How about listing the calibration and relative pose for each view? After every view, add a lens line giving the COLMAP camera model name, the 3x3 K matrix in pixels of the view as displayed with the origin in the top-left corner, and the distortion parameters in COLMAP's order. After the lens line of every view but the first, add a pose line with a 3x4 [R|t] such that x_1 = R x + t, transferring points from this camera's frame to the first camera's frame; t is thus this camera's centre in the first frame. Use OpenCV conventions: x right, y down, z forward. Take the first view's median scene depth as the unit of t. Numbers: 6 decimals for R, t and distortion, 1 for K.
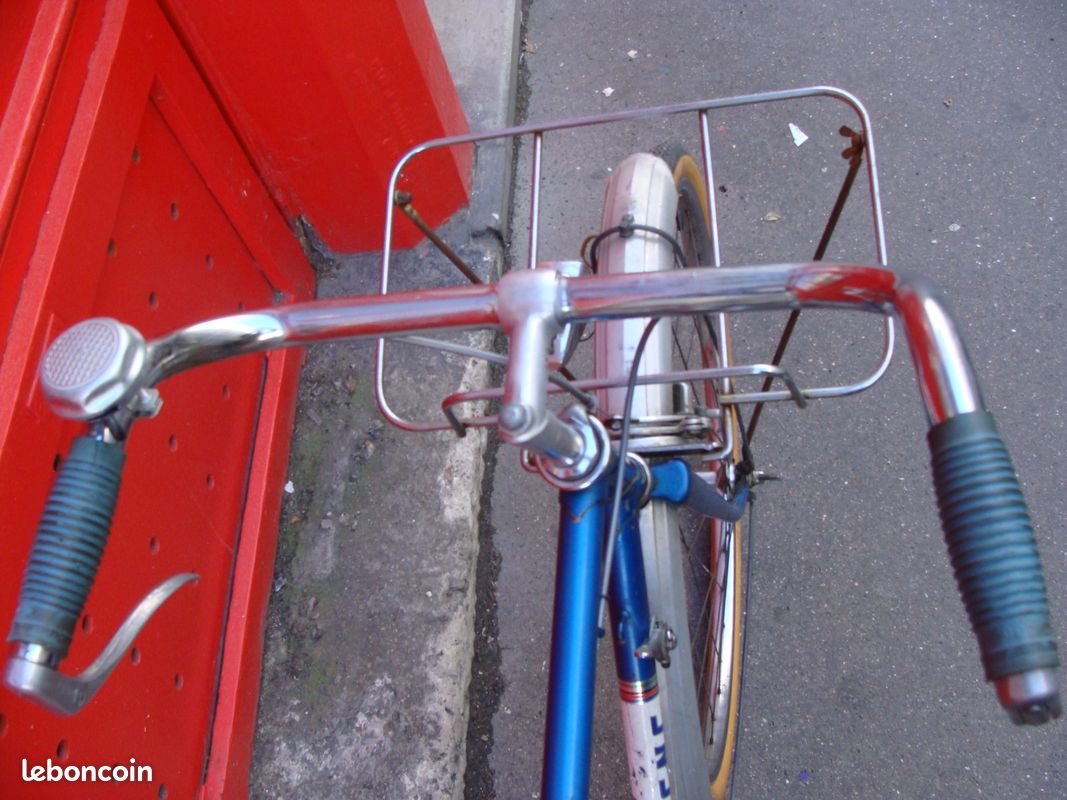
lens RADIAL K [[1284.8, 0, 536.2], [0, 1284.8, 401.5], [0, 0, 1]] dist [-0.152471, 0.000000]
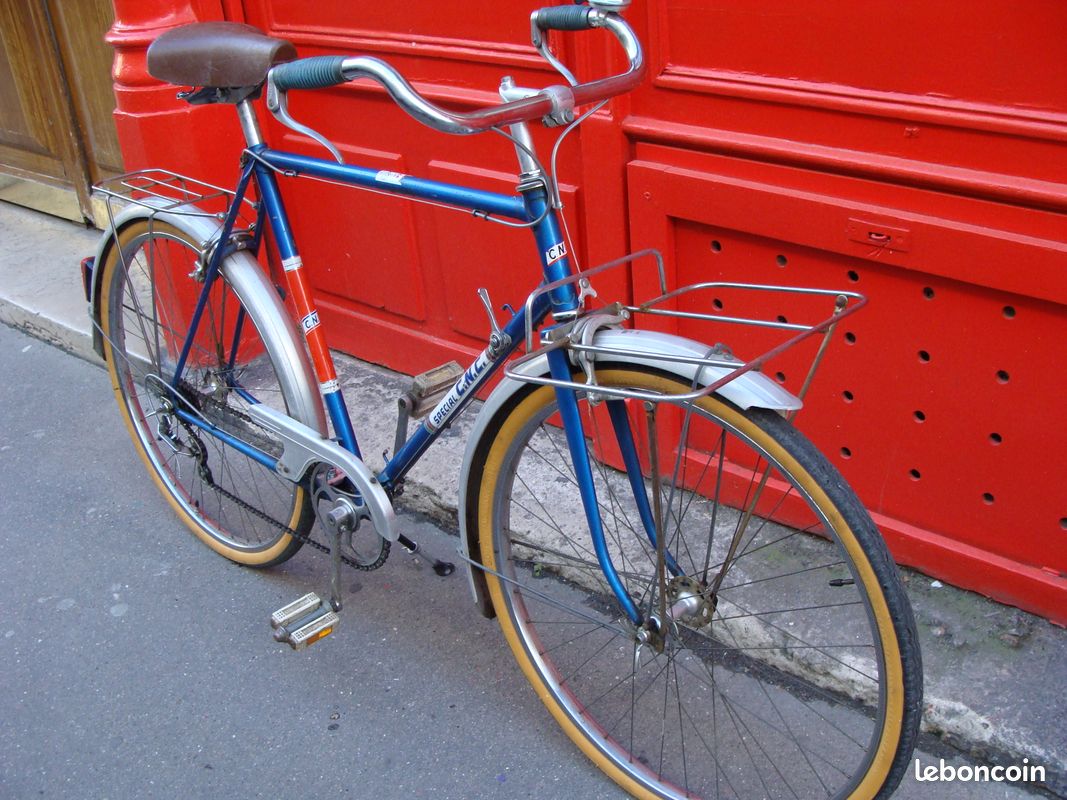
lens RADIAL K [[1201.6, 0, 533.0], [0, 1201.6, 404.9], [0, 0, 1]] dist [-0.127297, 0.000000]
pose [[-0.596186, 0.566732, -0.568663, 0.620819], [-0.602690, 0.152018, 0.783362, -0.654248], [0.530403, 0.809757, 0.250932, 0.417277]]
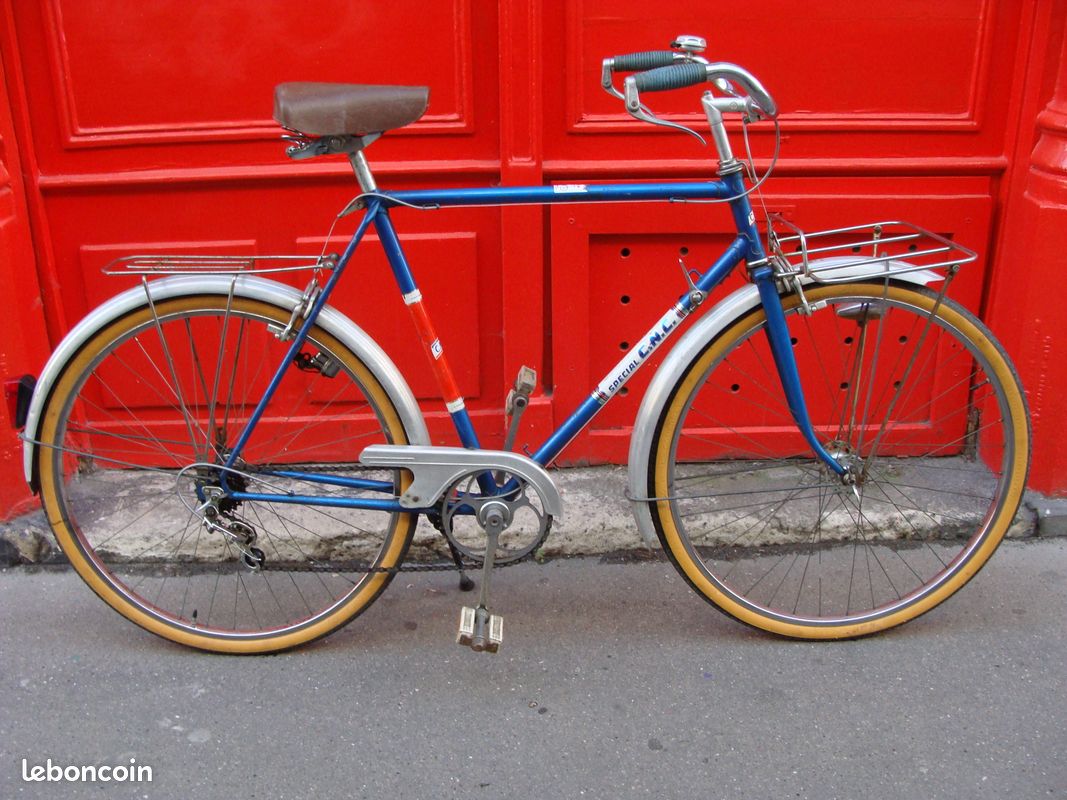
lens RADIAL K [[1201.6, 0, 512.3], [0, 1201.6, 409.1], [0, 0, 1]] dist [-0.127297, 0.000000]
pose [[0.073275, 0.535854, -0.841125, 1.151929], [-0.882198, 0.428182, 0.195928, 0.091478], [0.465143, 0.727682, 0.504104, -0.028005]]
